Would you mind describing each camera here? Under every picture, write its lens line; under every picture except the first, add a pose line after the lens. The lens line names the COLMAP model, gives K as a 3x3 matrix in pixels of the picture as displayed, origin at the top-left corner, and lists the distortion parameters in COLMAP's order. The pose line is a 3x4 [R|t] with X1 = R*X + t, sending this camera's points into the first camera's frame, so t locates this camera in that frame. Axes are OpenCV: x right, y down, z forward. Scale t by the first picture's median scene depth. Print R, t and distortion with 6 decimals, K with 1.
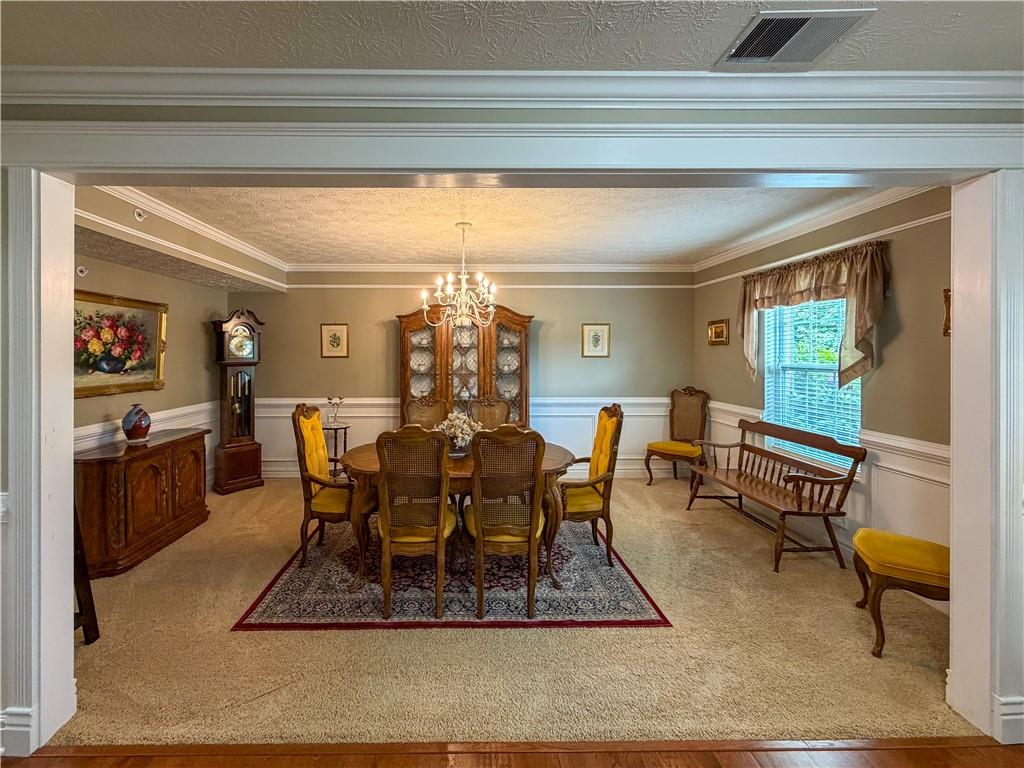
lens RADIAL K [[412.7, 0, 497.7], [0, 412.7, 352.3], [0, 0, 1]] dist [-0.003452, -0.000091]
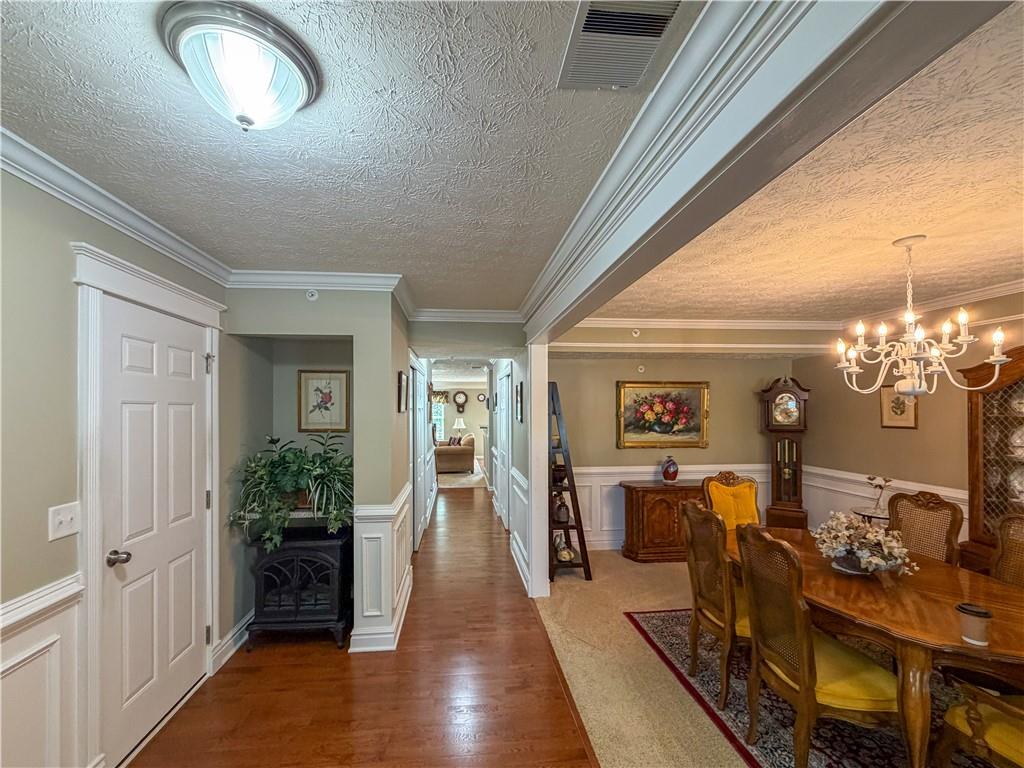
lens RADIAL K [[412.7, 0, 490.3], [0, 412.7, 410.3], [0, 0, 1]] dist [-0.003452, -0.000091]
pose [[0.087096, -0.002220, -0.996197, 0.482393], [0.000864, 0.999997, -0.002153, -0.029782], [0.996200, -0.000673, 0.087098, 0.244990]]
